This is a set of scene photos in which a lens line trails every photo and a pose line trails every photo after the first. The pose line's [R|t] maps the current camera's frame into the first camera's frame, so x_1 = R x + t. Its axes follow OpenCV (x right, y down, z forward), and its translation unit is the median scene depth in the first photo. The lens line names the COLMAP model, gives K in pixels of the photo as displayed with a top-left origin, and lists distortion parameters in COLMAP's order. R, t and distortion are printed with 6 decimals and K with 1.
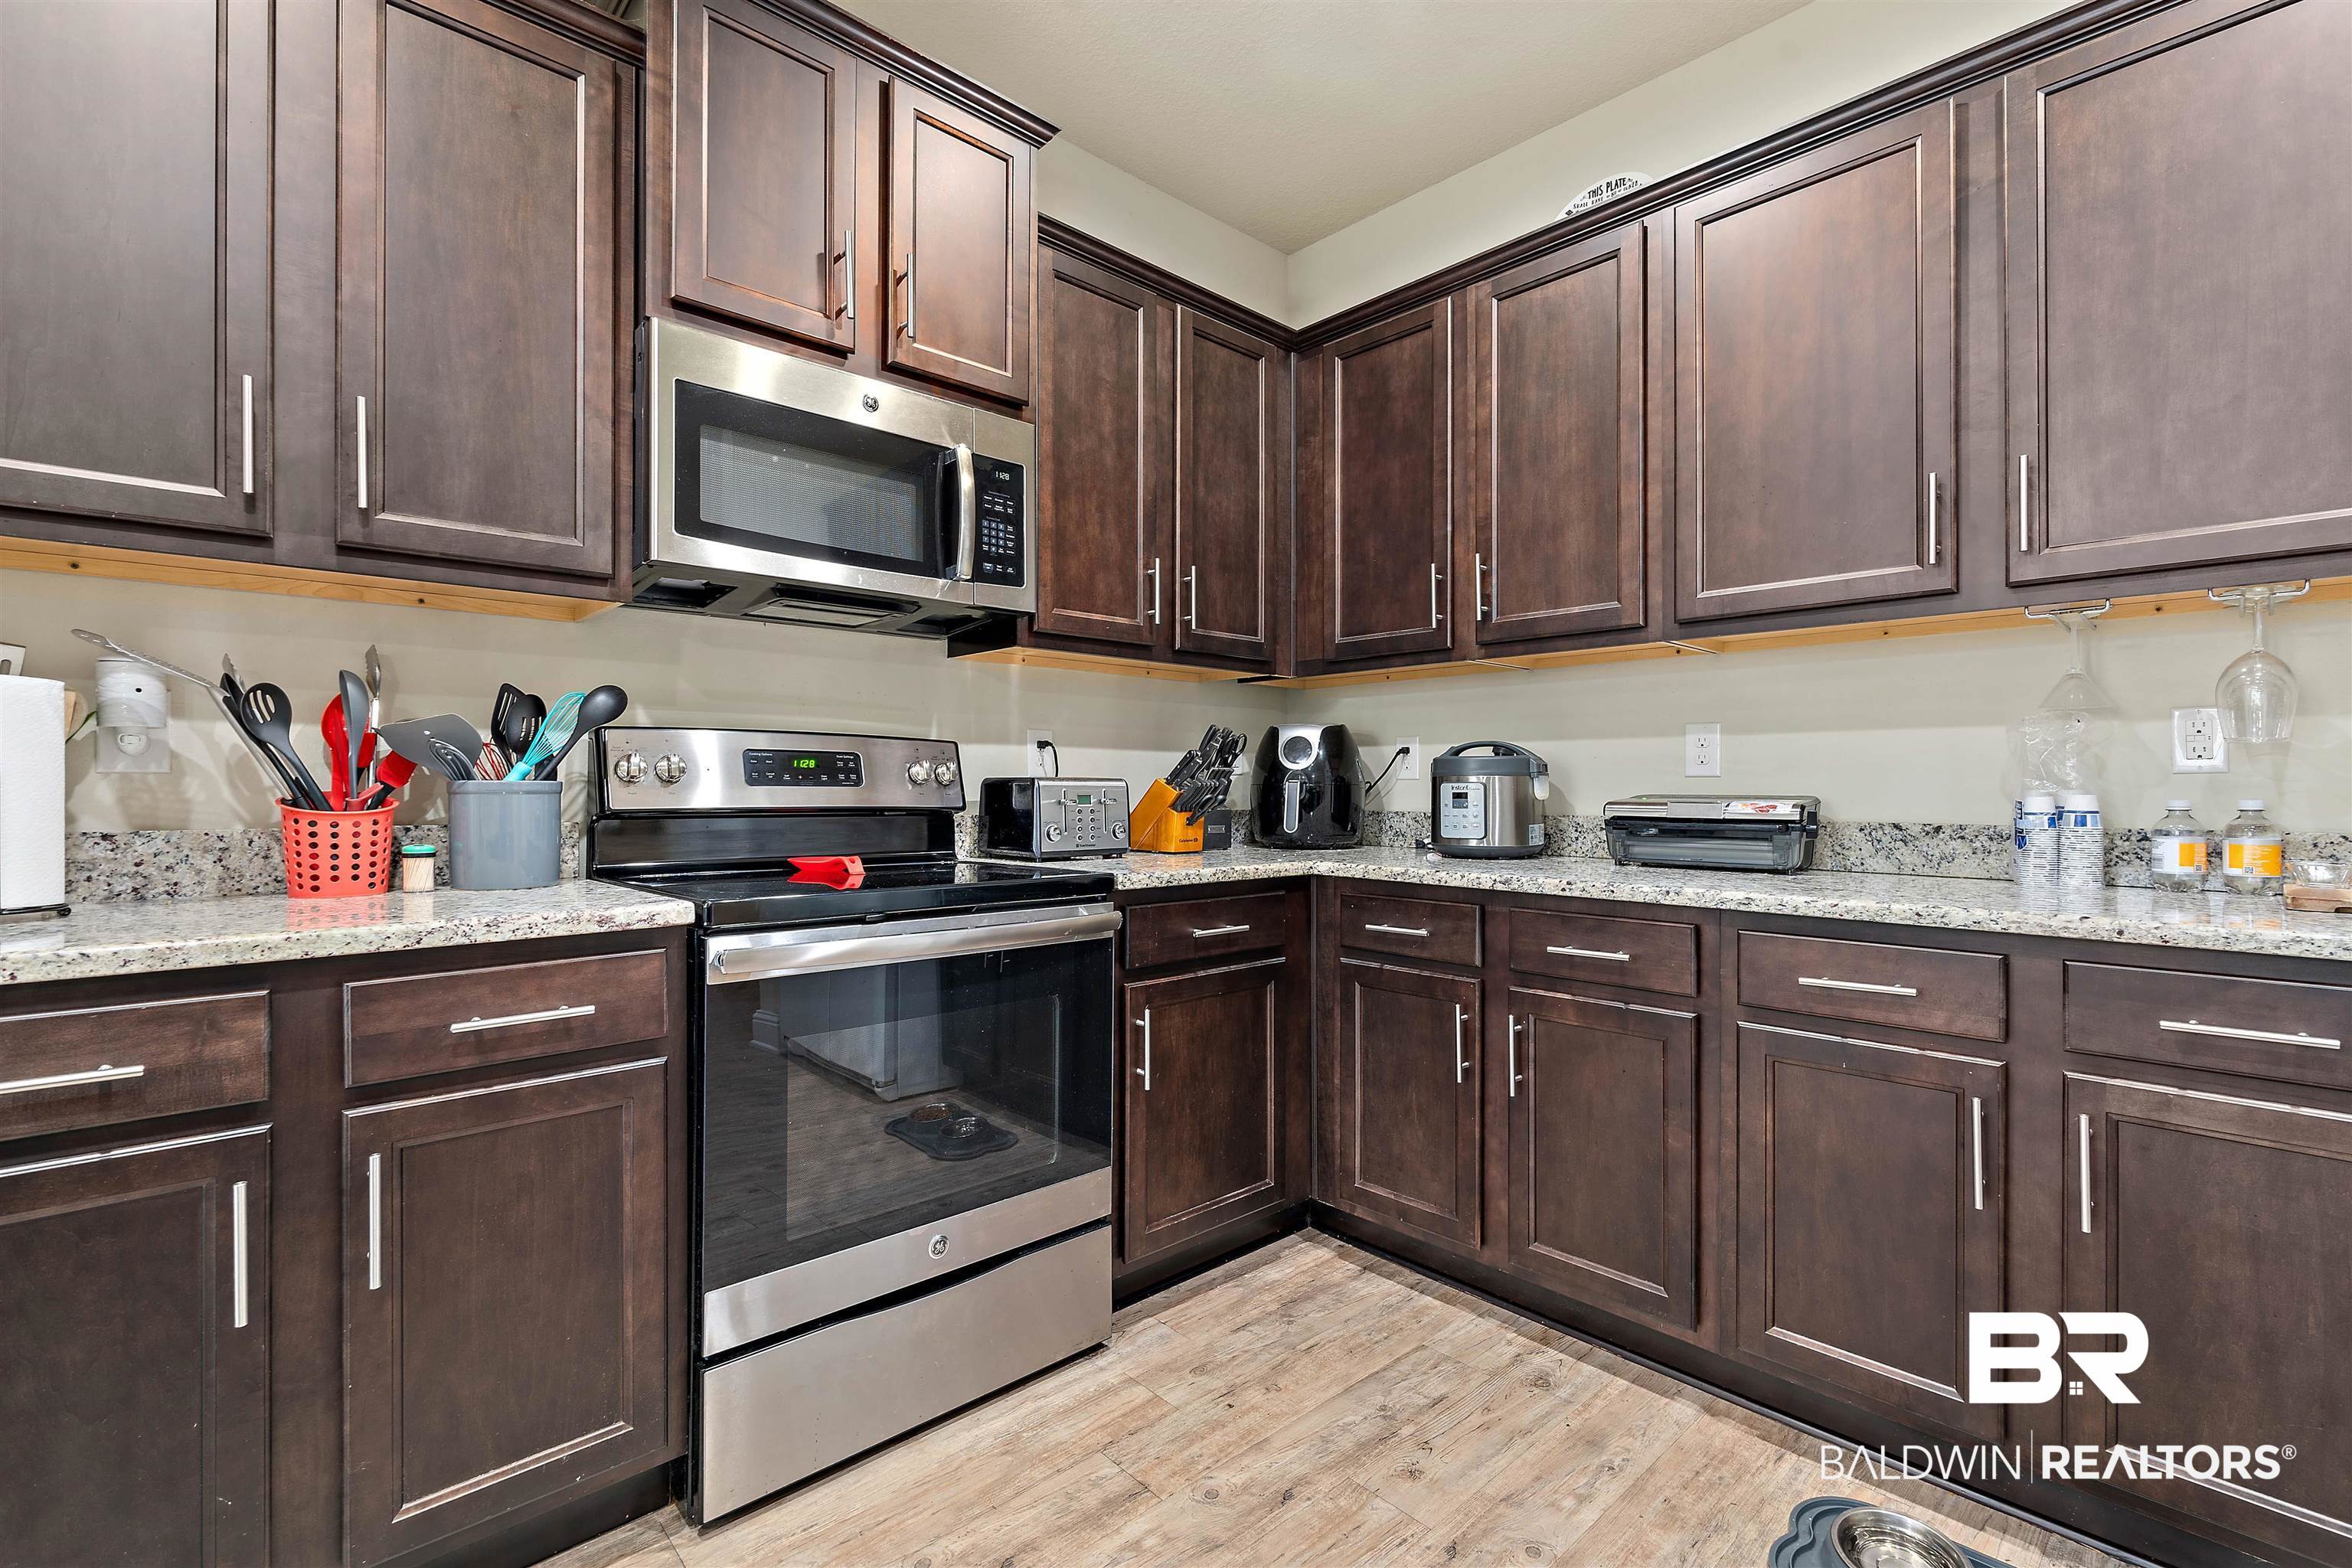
lens RADIAL K [[1045.7, 0, 1188.5], [0, 1045.7, 778.4], [0, 0, 1]] dist [0.000010, -0.000646]
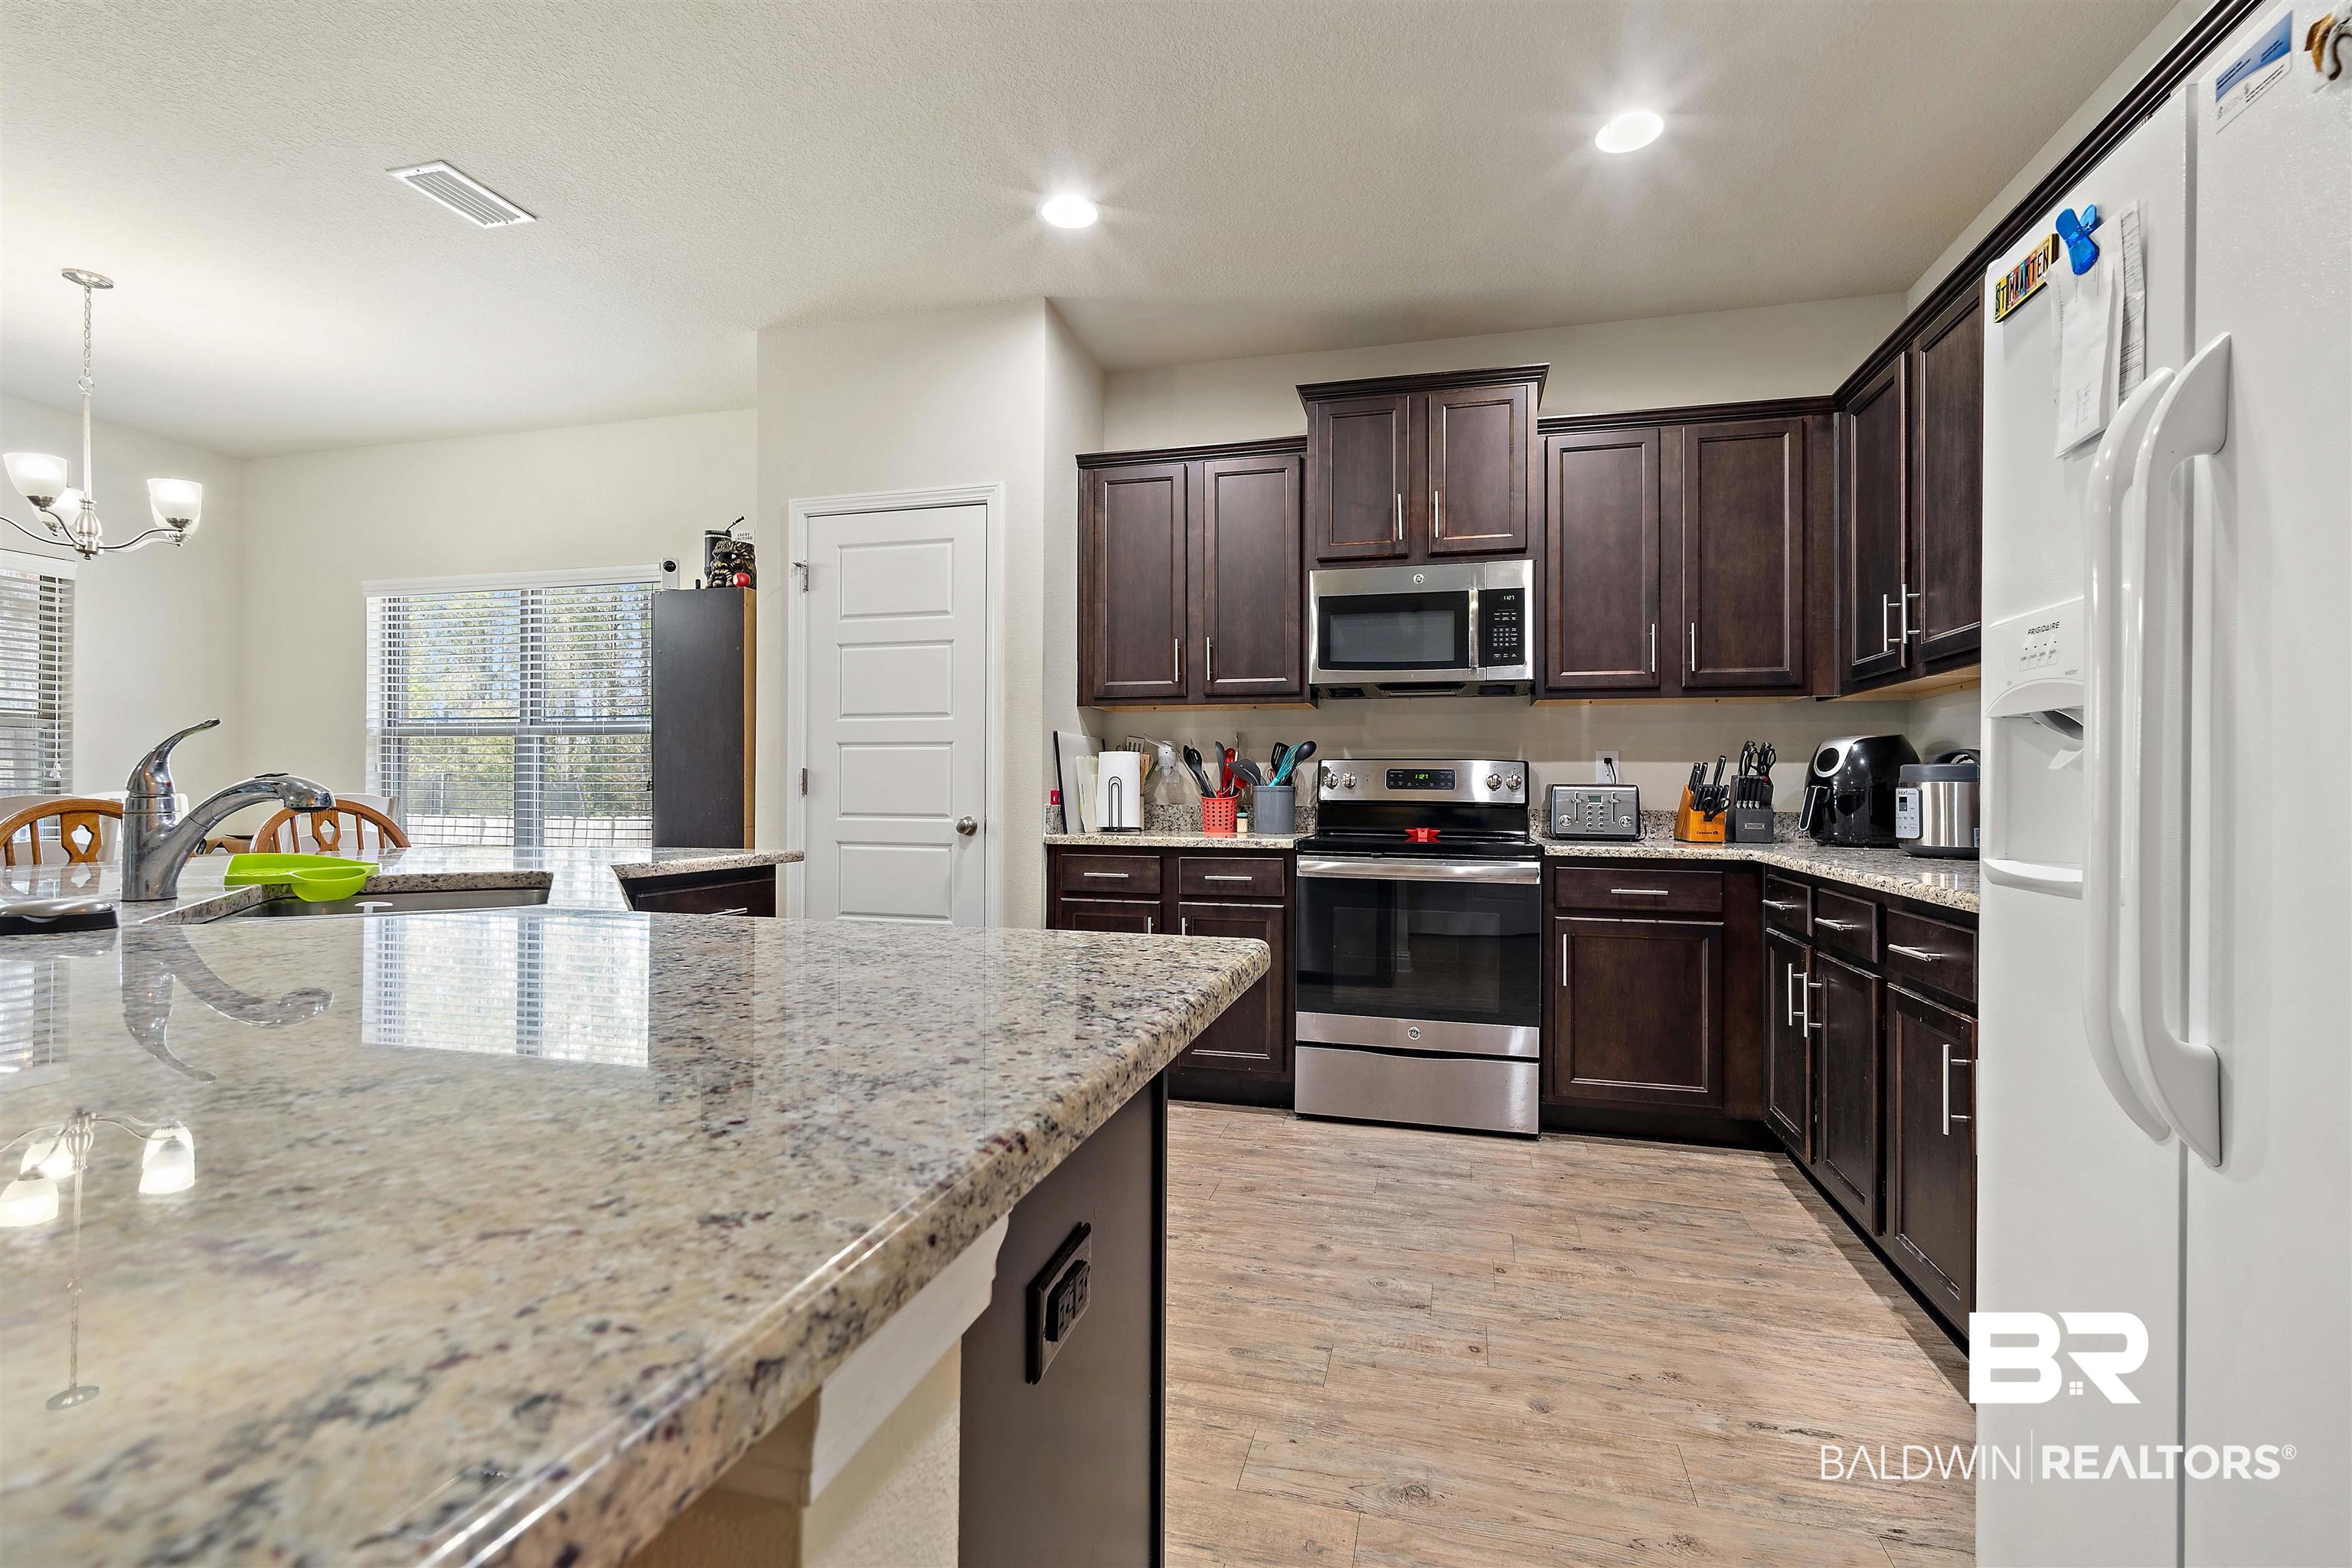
lens RADIAL K [[1045.7, 0, 1157.9], [0, 1045.7, 783.8], [0, 0, 1]] dist [0.000010, -0.000646]
pose [[0.516555, -0.001025, -0.856253, 0.892968], [0.000797, 0.999999, -0.000716, -0.000929], [0.856254, -0.000312, 0.516556, -0.289513]]
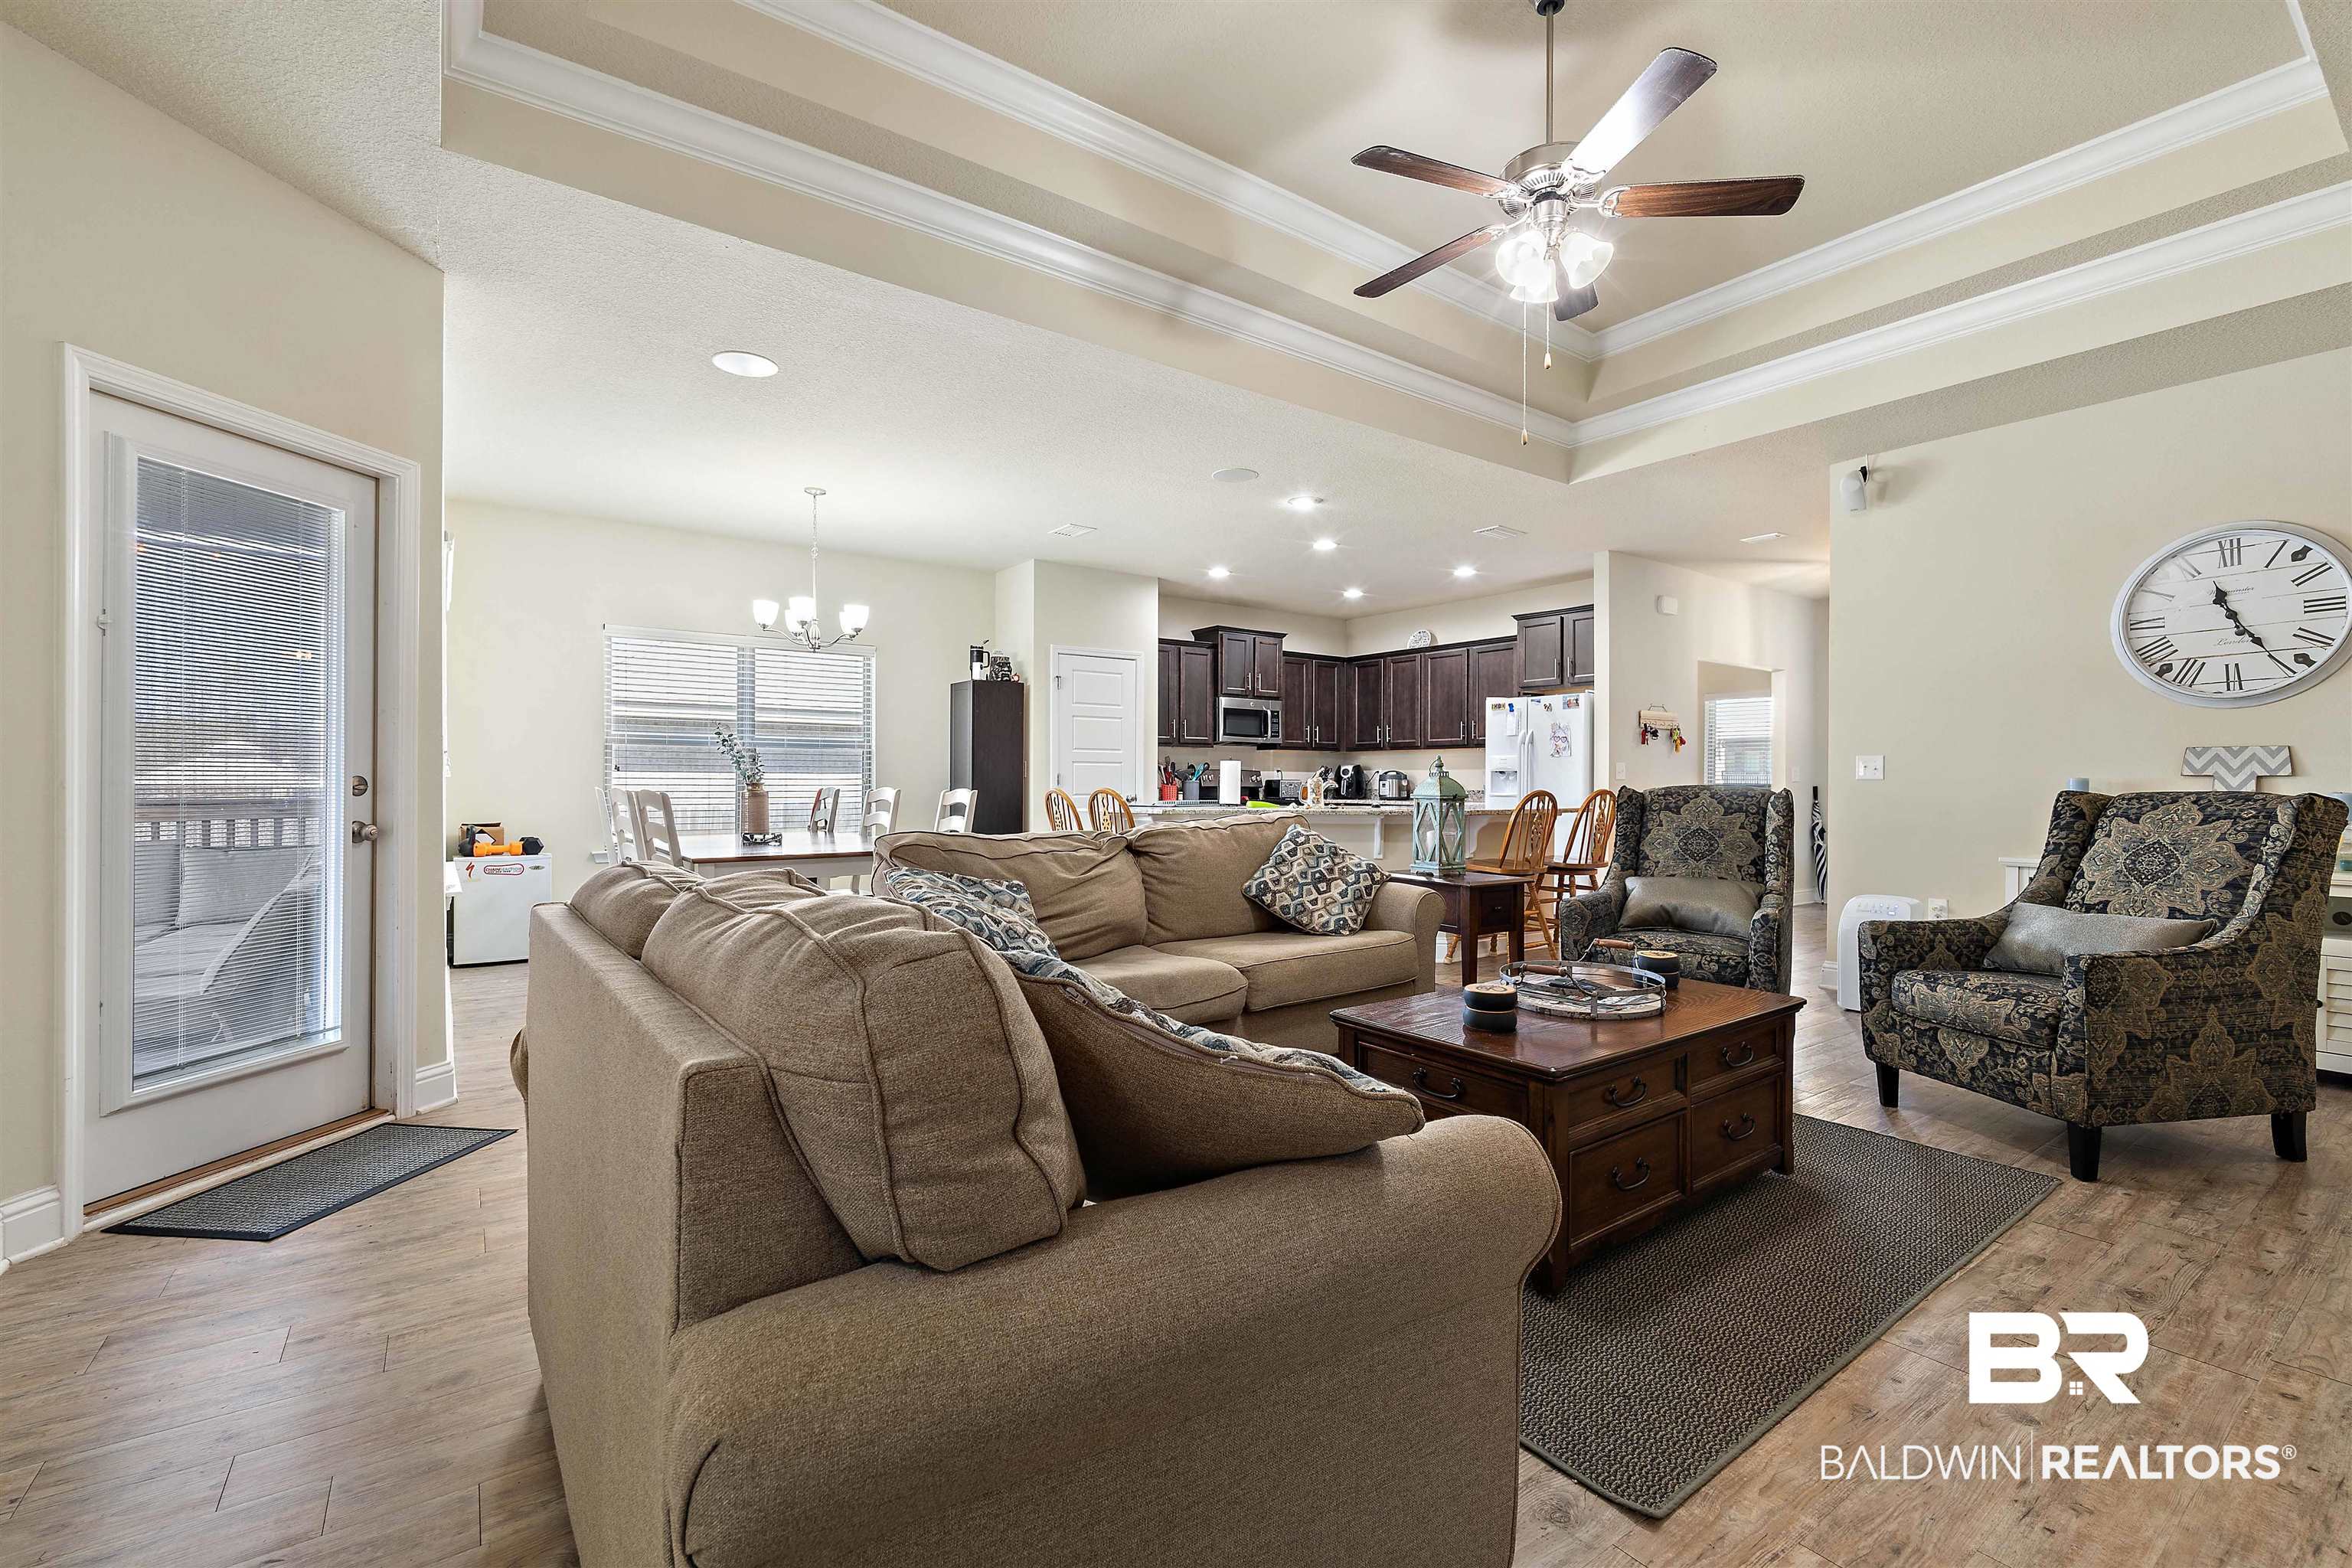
lens RADIAL K [[1045.7, 0, 1177.4], [0, 1045.7, 780.2], [0, 0, 1]] dist [0.000010, -0.000646]
pose [[0.992608, -0.001331, -0.121357, -0.048710], [0.001916, 0.999987, 0.004698, -0.021786], [0.121349, -0.004896, 0.992598, -3.488935]]
